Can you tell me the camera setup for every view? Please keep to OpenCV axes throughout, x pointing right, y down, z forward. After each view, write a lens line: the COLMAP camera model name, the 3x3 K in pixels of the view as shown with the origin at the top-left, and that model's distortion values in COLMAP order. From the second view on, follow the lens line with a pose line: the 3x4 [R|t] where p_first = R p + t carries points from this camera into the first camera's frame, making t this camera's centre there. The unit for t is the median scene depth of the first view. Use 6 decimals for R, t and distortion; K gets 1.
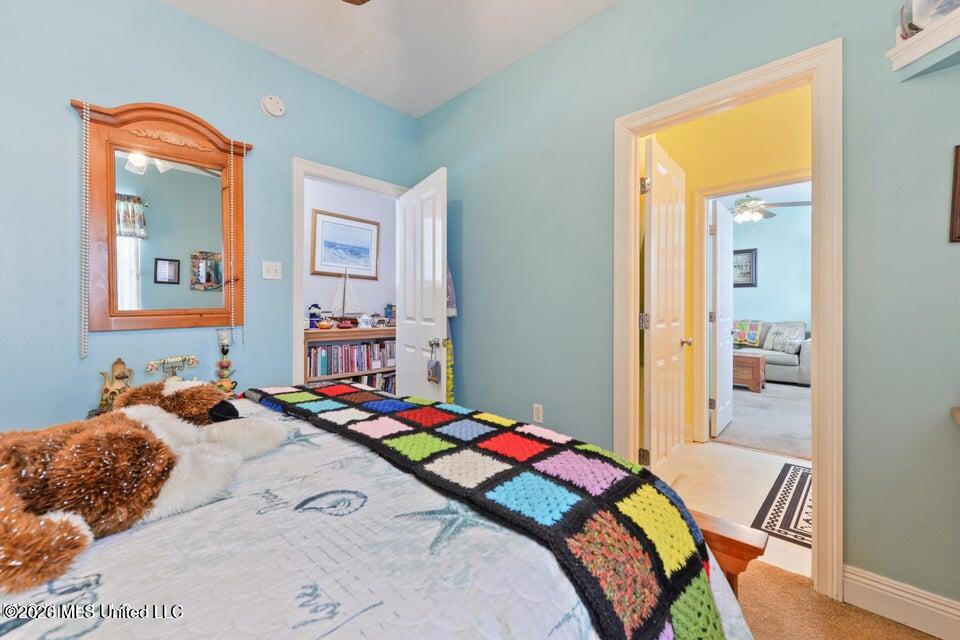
lens RADIAL K [[385.6, 0, 479.2], [0, 385.6, 317.4], [0, 0, 1]] dist [0.010249, -0.002002]
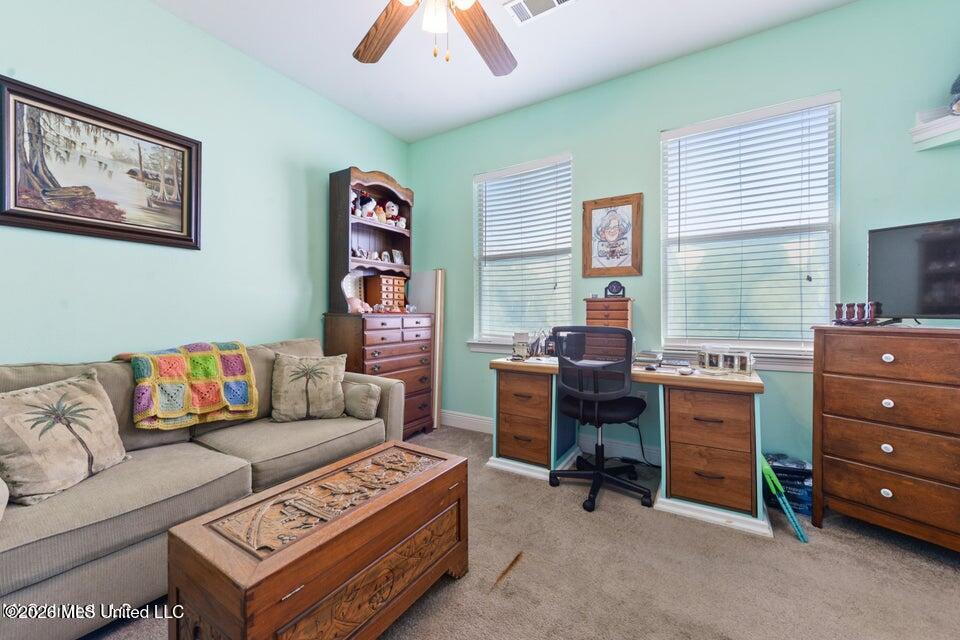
lens RADIAL K [[385.6, 0, 477.5], [0, 385.6, 316.4], [0, 0, 1]] dist [0.010249, -0.002002]
pose [[-0.218020, 0.002801, 0.975940, 0.326643], [0.002841, 0.999993, -0.002235, -0.015809], [-0.975940, 0.002286, -0.218027, 0.861120]]
